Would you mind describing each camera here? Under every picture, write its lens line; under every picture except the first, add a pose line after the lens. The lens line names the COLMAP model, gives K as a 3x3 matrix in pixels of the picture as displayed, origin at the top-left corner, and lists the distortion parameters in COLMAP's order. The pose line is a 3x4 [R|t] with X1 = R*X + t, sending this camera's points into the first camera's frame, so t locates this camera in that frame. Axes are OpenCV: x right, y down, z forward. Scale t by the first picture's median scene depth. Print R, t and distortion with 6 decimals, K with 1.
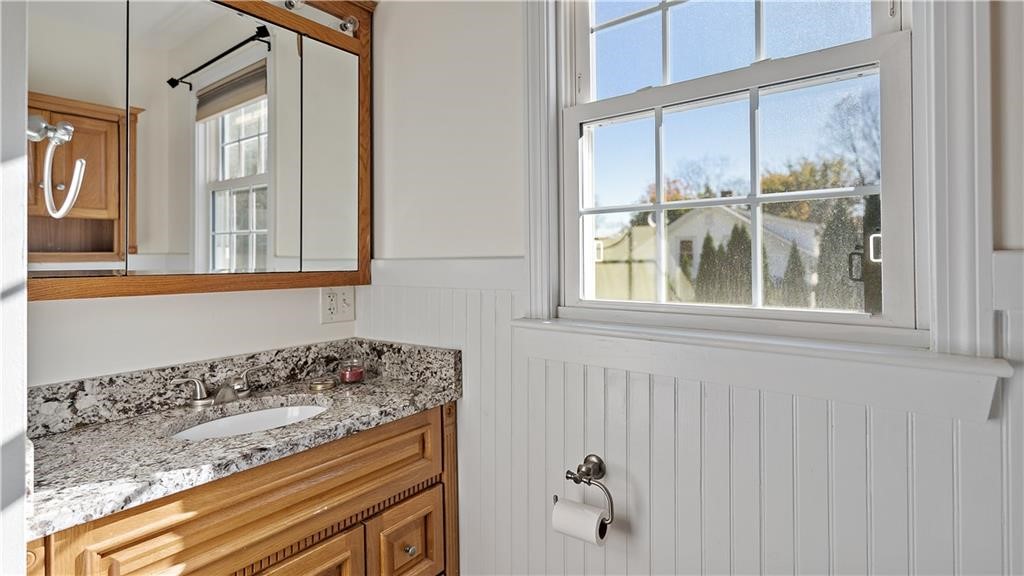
lens RADIAL K [[496.6, 0, 511.4], [0, 496.6, 259.5], [0, 0, 1]] dist [0.000173, 0.000004]
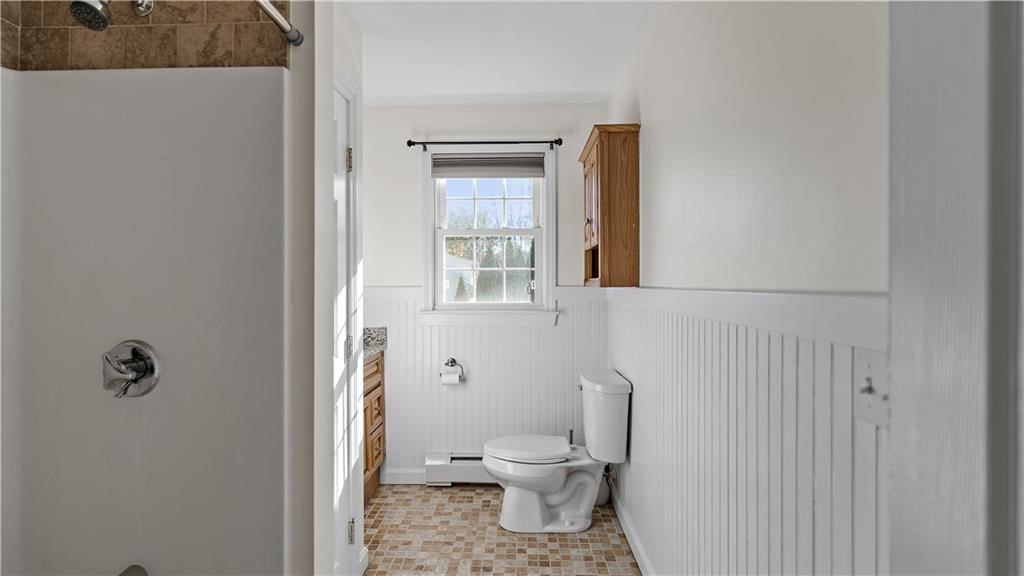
lens RADIAL K [[492.3, 0, 512.0], [0, 492.3, 288.0], [0, 0, 1]] dist [-0.005805, -0.000495]
pose [[0.789264, -0.004360, 0.614039, -1.315638], [-0.004092, 0.999915, 0.012359, -0.033590], [-0.614041, -0.012267, 0.789179, -1.439821]]
